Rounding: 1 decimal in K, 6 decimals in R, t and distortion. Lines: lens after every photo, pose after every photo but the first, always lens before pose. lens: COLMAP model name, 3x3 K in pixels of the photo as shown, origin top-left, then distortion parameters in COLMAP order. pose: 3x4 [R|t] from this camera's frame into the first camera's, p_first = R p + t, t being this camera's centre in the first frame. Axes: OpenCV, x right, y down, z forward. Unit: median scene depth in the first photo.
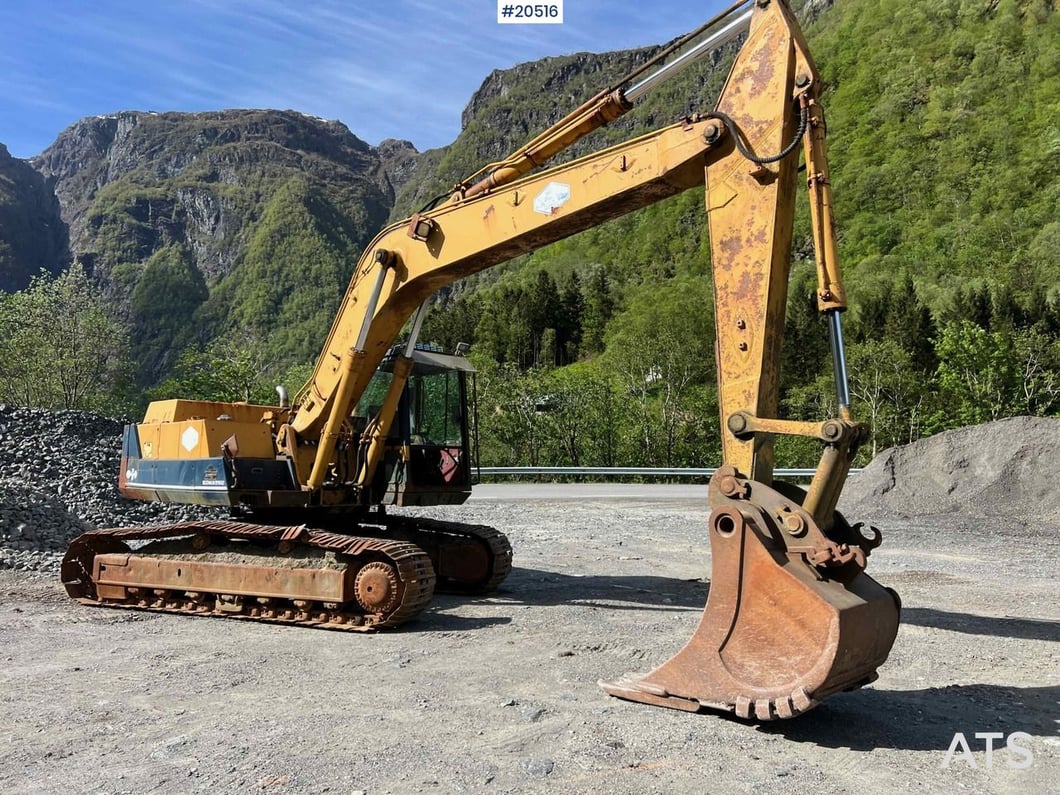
lens RADIAL K [[790.8, 0, 530.8], [0, 790.8, 385.9], [0, 0, 1]] dist [0.057625, -0.059565]
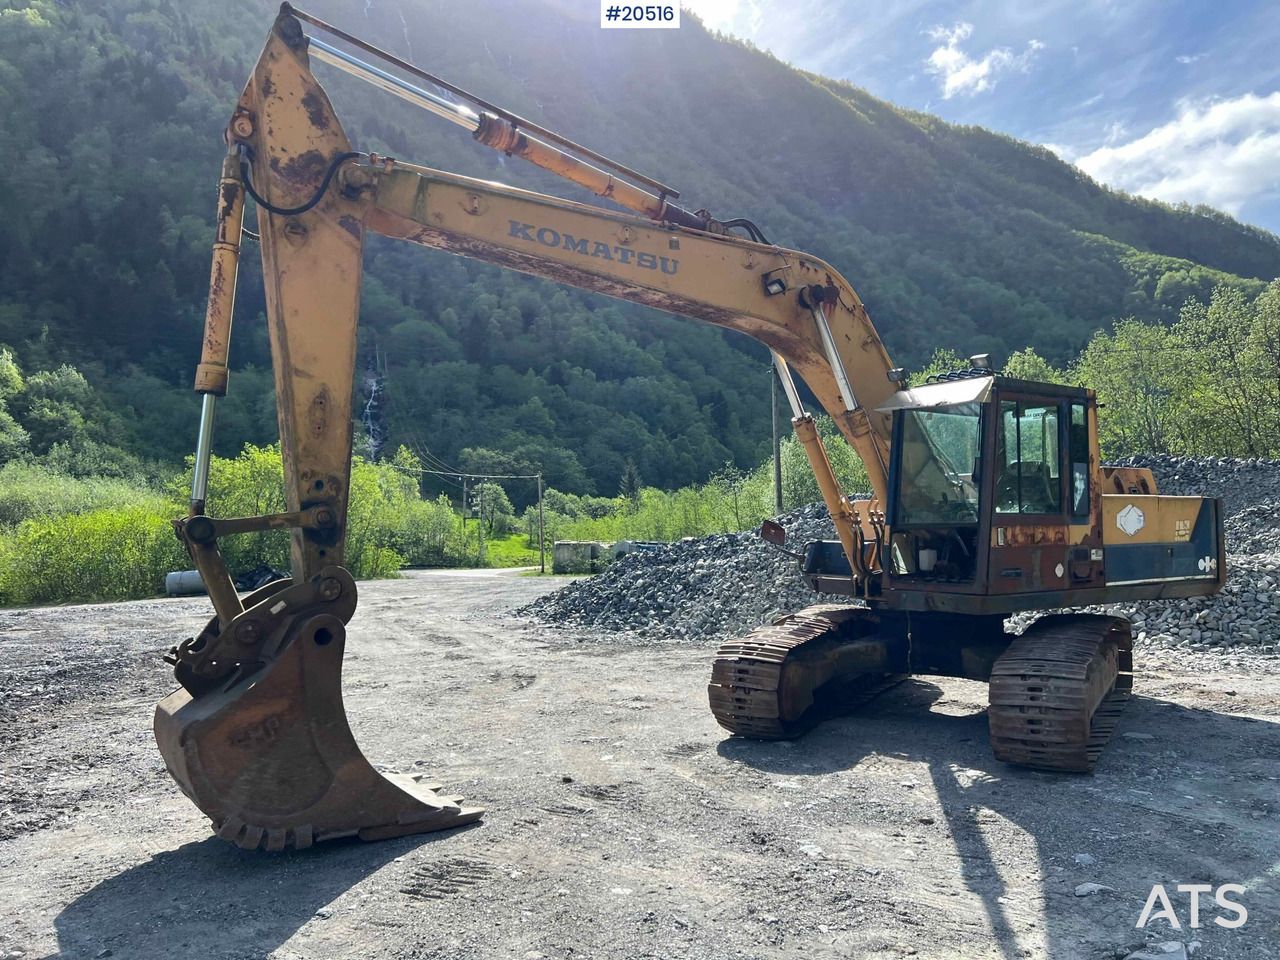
lens RADIAL K [[949.9, 0, 643.3], [0, 949.9, 476.3], [0, 0, 1]] dist [0.062963, -0.057996]
pose [[-0.198745, -0.064327, -0.977938, 0.814931], [0.109564, 0.990130, -0.087396, 0.089194], [0.973908, -0.124516, -0.189736, 1.019336]]
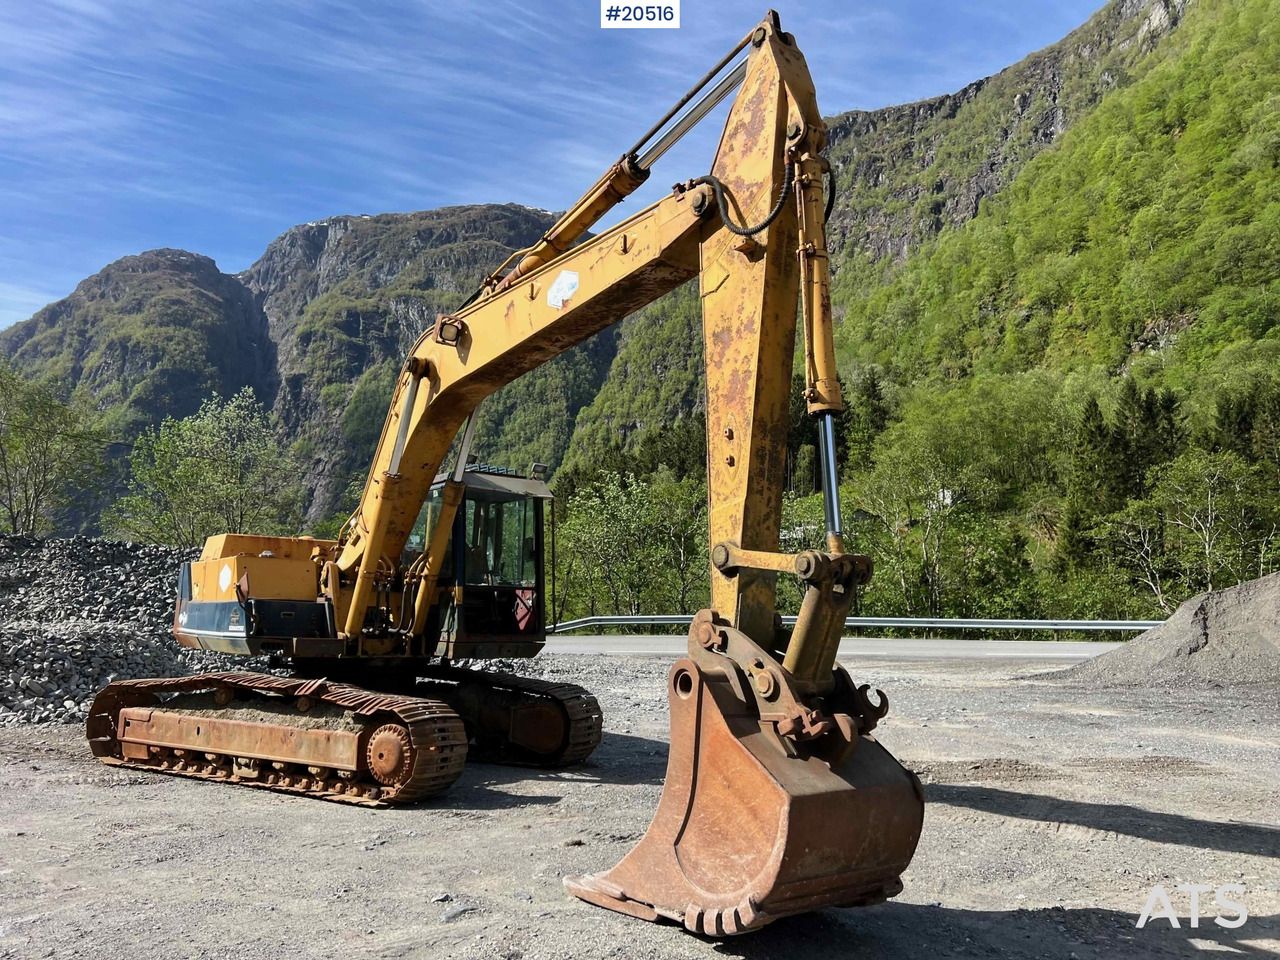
lens RADIAL K [[954.7, 0, 636.0], [0, 954.7, 469.1], [0, 0, 1]] dist [0.052017, -0.051686]
pose [[0.986342, -0.017911, -0.163736, 0.213093], [0.009725, 0.998669, -0.050661, 0.004318], [0.164426, 0.048377, 0.985202, 0.018685]]
